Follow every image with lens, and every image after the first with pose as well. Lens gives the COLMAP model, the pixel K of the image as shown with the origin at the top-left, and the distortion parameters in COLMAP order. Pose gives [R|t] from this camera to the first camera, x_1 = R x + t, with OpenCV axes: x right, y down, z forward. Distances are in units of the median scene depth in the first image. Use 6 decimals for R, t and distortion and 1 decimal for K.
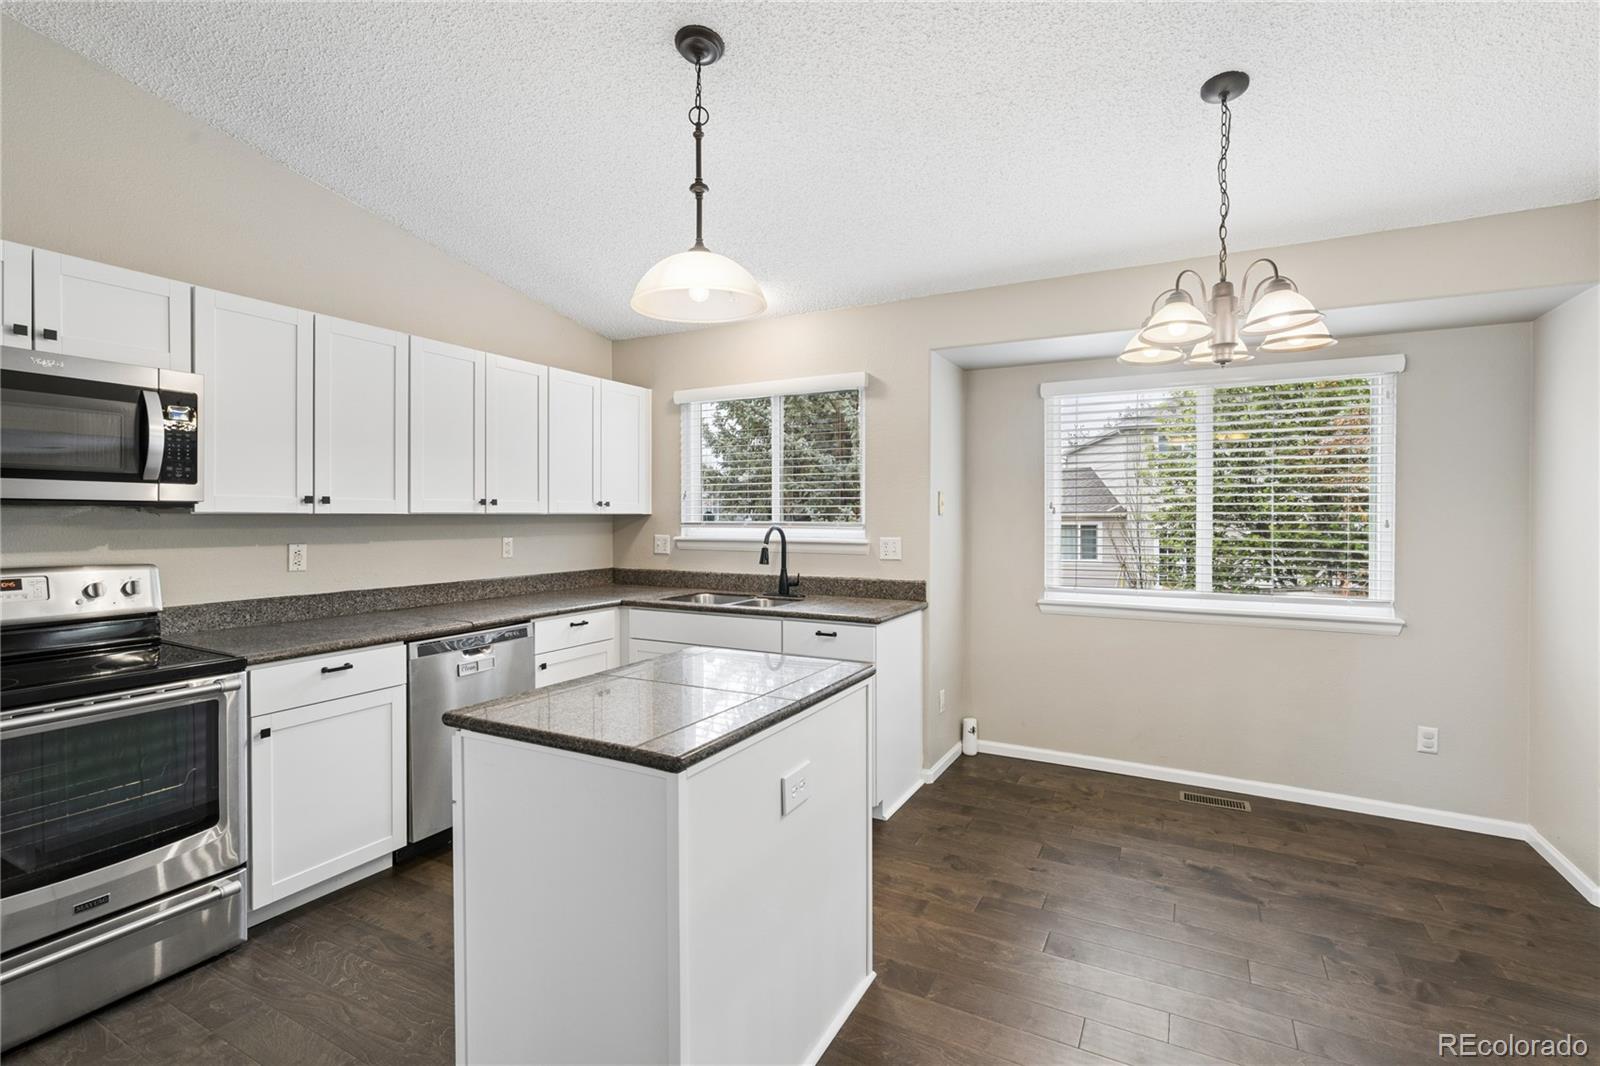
lens RADIAL K [[736.2, 0, 793.7], [0, 736.2, 522.7], [0, 0, 1]] dist [-0.001231, -0.000175]
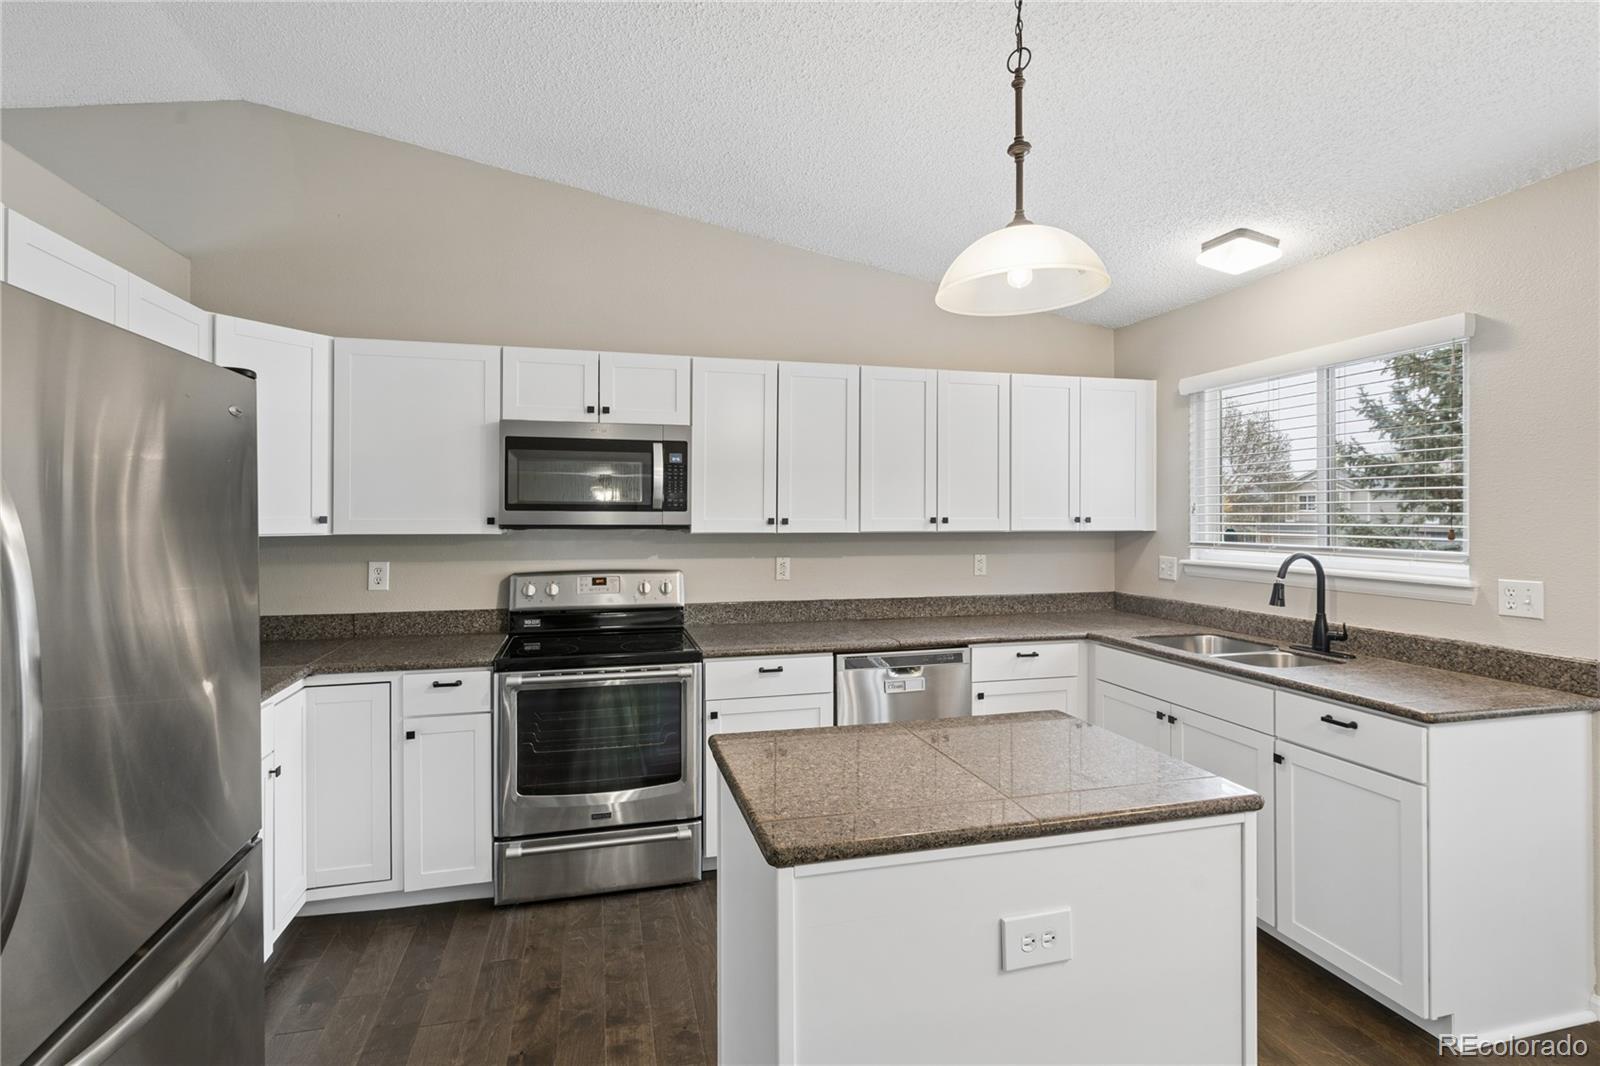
lens RADIAL K [[756.4, 0, 787.5], [0, 756.4, 514.7], [0, 0, 1]] dist [-0.002636, 0.000606]
pose [[0.680425, -0.000088, -0.732818, 0.199865], [-0.007894, 0.999941, -0.007449, -0.027272], [0.732775, 0.010853, 0.680384, 0.161506]]
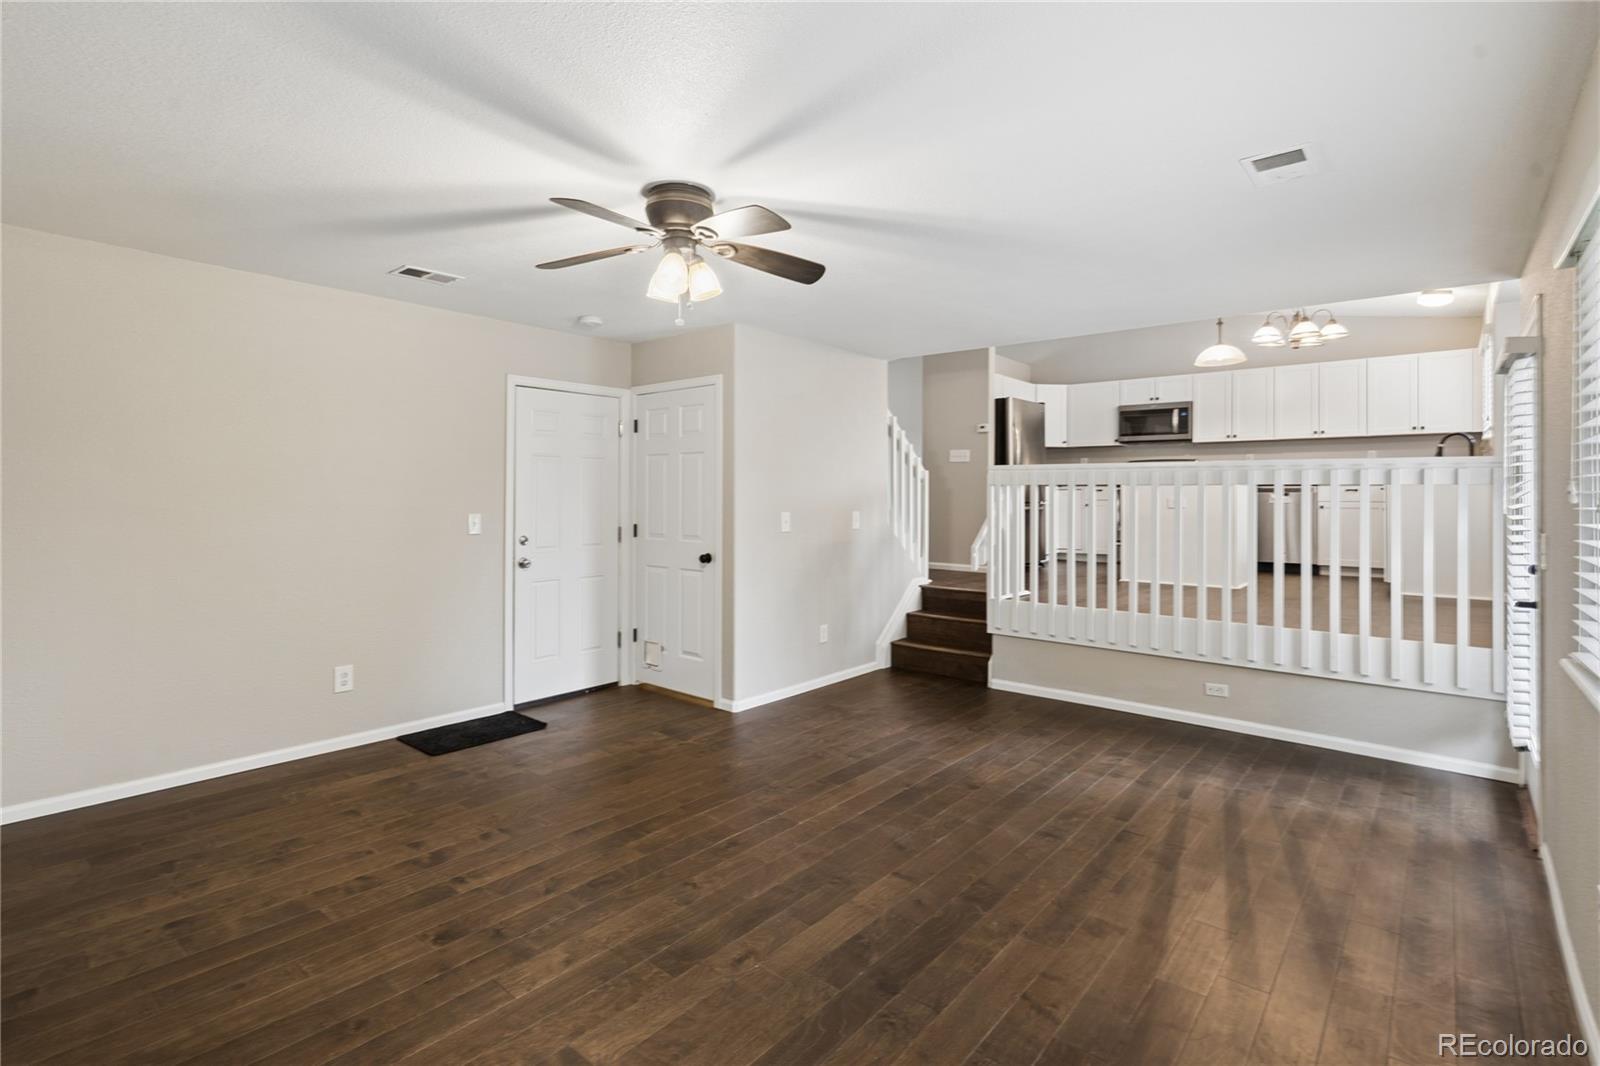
lens RADIAL K [[762.0, 0, 778.5], [0, 762.0, 492.0], [0, 0, 1]] dist [0.001052, 0.000281]
pose [[-0.217785, -0.005241, -0.975983, 2.165289], [-0.014945, 0.999886, -0.002035, 0.179020], [0.975882, 0.014142, -0.217839, -0.054994]]
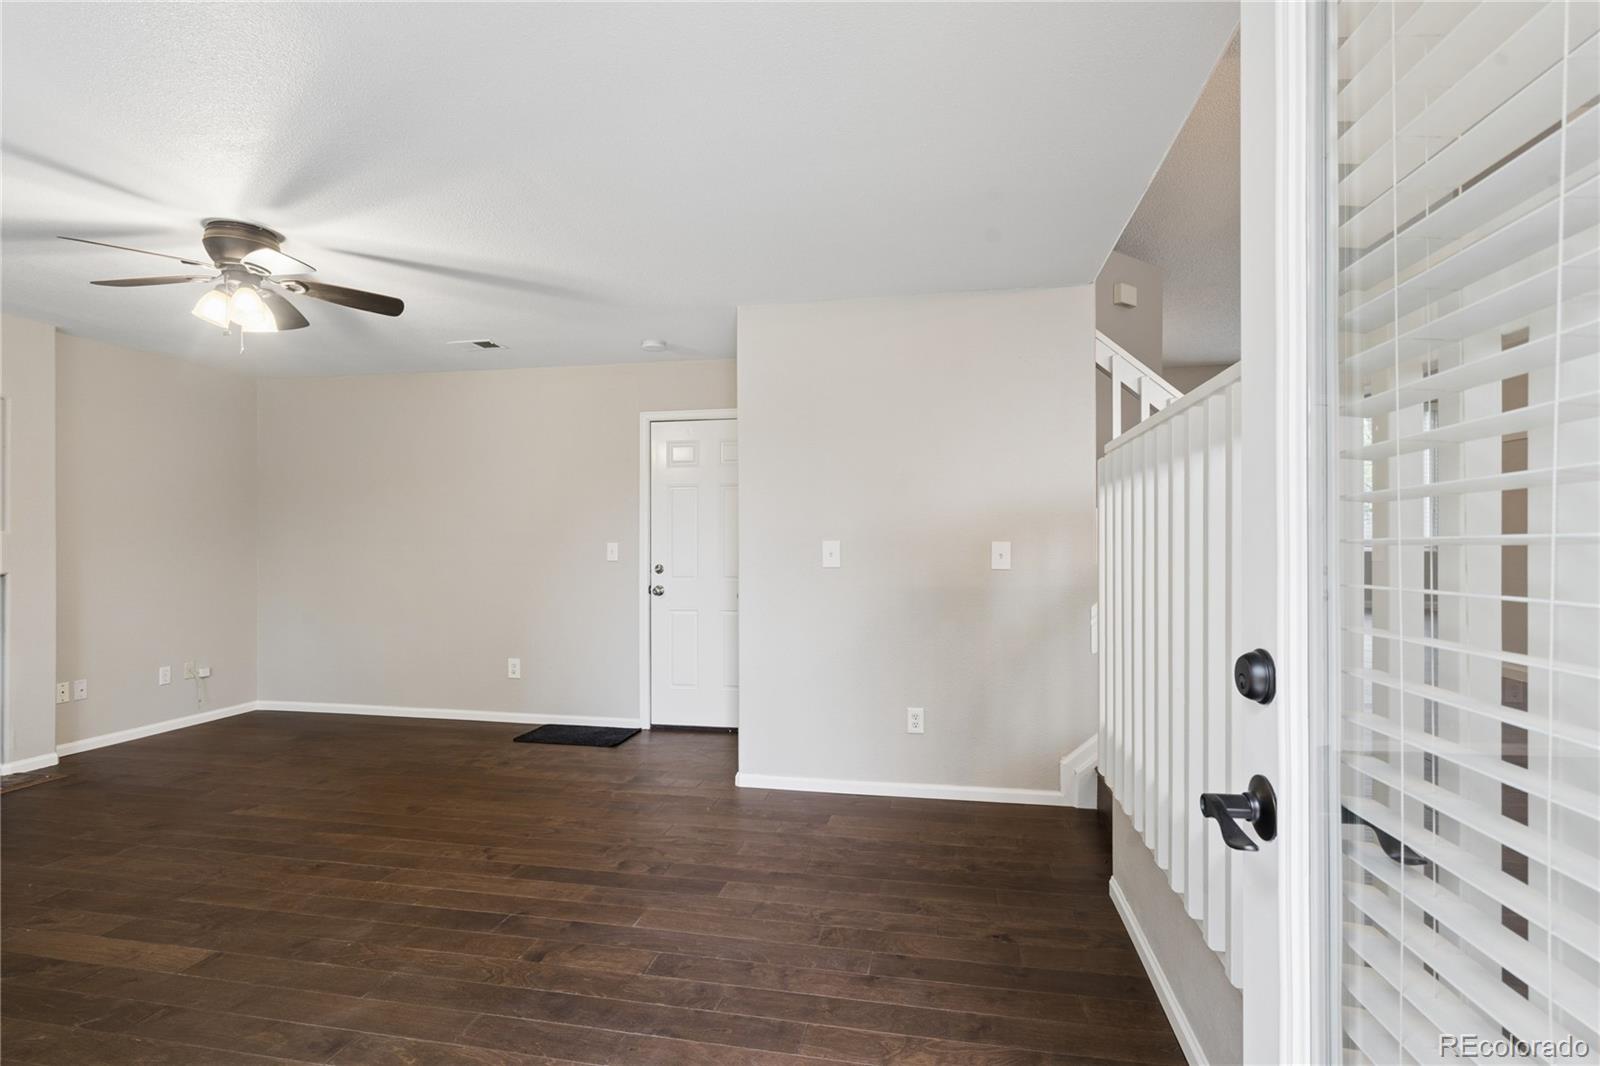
lens RADIAL K [[770.8, 0, 797.2], [0, 770.8, 544.5], [0, 0, 1]] dist [0.000655, 0.000255]
pose [[-0.953799, 0.000843, -0.300443, 1.041604], [-0.002034, 0.999955, 0.009264, 0.212031], [0.300438, 0.009447, -0.953755, 0.709801]]
